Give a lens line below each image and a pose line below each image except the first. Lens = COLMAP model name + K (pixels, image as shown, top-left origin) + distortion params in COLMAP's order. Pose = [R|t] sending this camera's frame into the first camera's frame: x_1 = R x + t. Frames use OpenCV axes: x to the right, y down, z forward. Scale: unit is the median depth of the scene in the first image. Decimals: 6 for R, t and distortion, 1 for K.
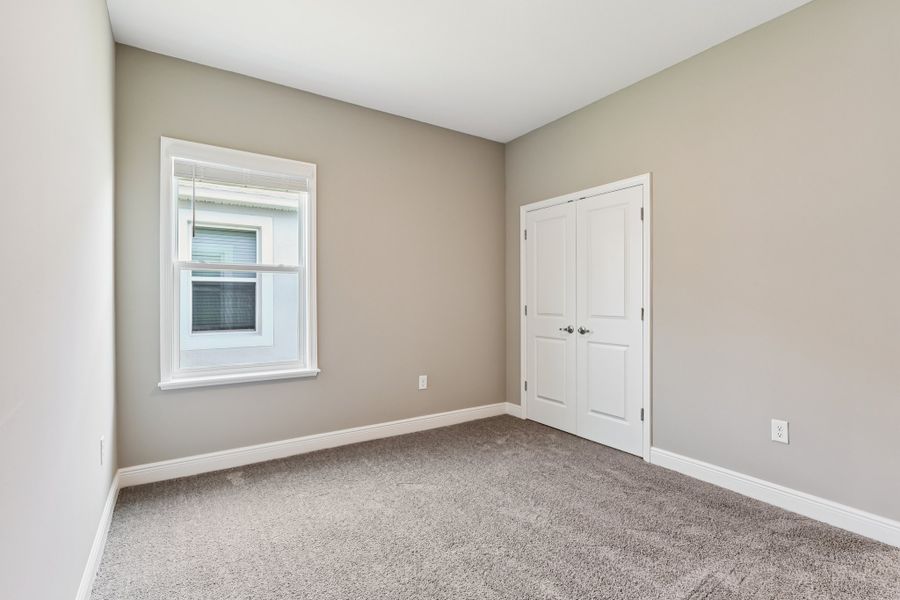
lens RADIAL K [[420.6, 0, 453.1], [0, 420.6, 294.1], [0, 0, 1]] dist [-0.006083, 0.002321]
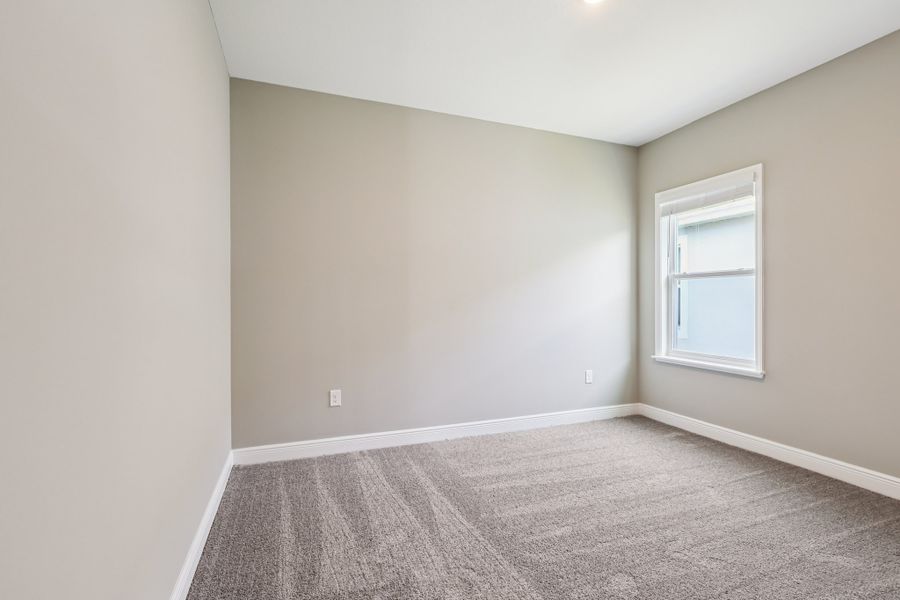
lens RADIAL K [[420.6, 0, 447.6], [0, 420.6, 304.3], [0, 0, 1]] dist [-0.006083, 0.002321]
pose [[-0.212905, 0.006991, -0.977048, 0.874845], [0.012455, 0.999913, 0.004440, 0.007605], [0.976994, -0.011224, -0.212973, 0.541767]]
